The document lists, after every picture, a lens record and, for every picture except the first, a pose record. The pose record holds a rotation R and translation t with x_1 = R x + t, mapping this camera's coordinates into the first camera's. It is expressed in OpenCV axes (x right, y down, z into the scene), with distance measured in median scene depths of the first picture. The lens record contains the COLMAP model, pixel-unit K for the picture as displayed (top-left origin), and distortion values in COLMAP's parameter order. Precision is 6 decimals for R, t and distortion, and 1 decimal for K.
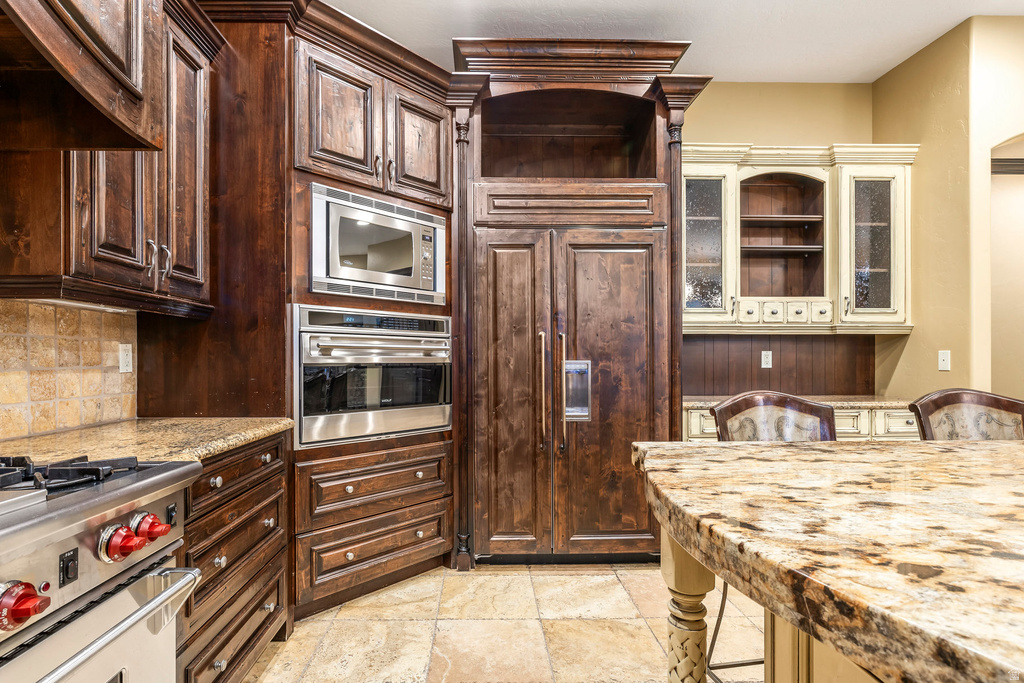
lens RADIAL K [[526.9, 0, 479.3], [0, 526.9, 362.4], [0, 0, 1]] dist [-0.009594, 0.001256]
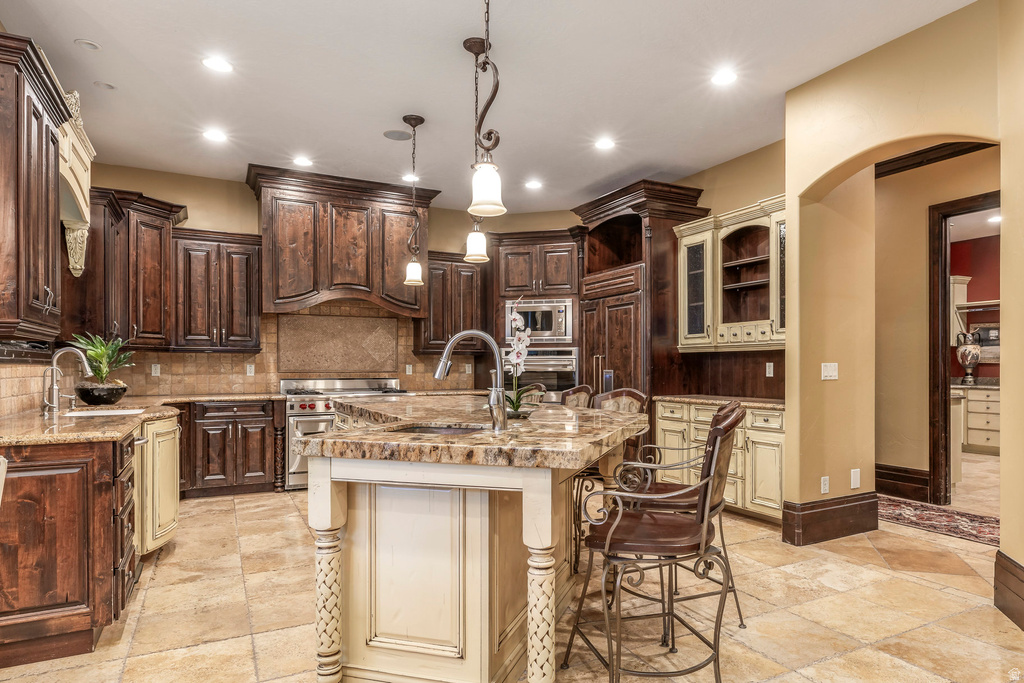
lens RADIAL K [[587.6, 0, 528.6], [0, 587.6, 369.3], [0, 0, 1]] dist [0.001057, -0.000093]
pose [[0.447069, 0.002886, -0.894495, 1.870787], [-0.005204, 0.999986, 0.000626, -0.006677], [0.894484, 0.004375, 0.447078, -0.146692]]
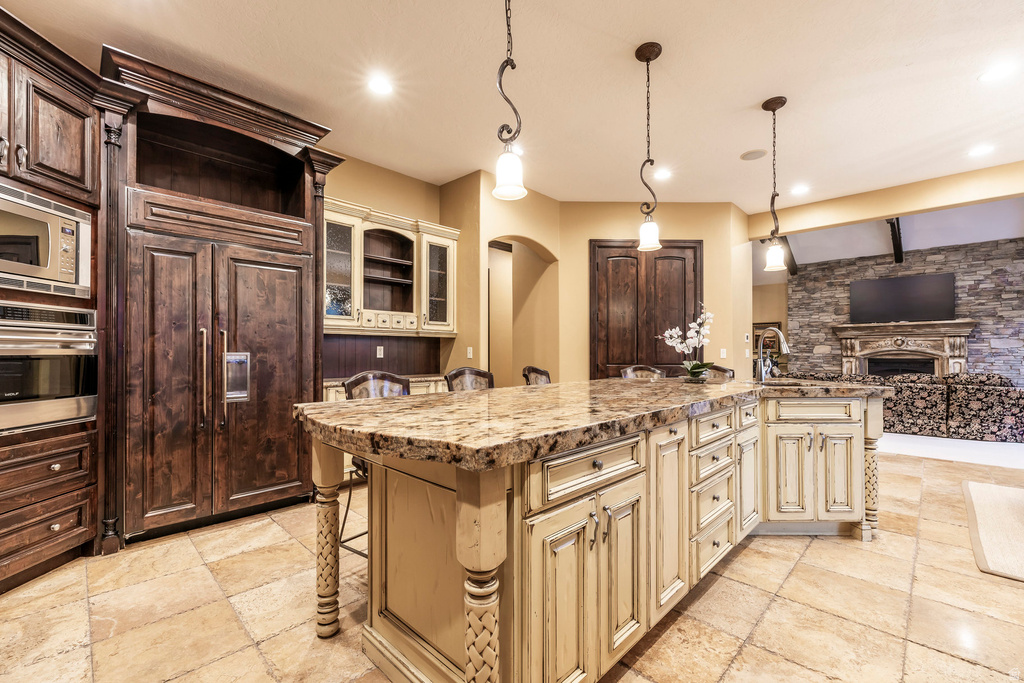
lens RADIAL K [[441.7, 0, 508.0], [0, 441.7, 347.1], [0, 0, 1]] dist [0.001383, 0.000243]
pose [[0.718074, 0.009881, 0.695896, -0.079491], [0.000894, 0.999885, -0.015120, -0.000467], [-0.695966, 0.011480, 0.717983, -0.187246]]
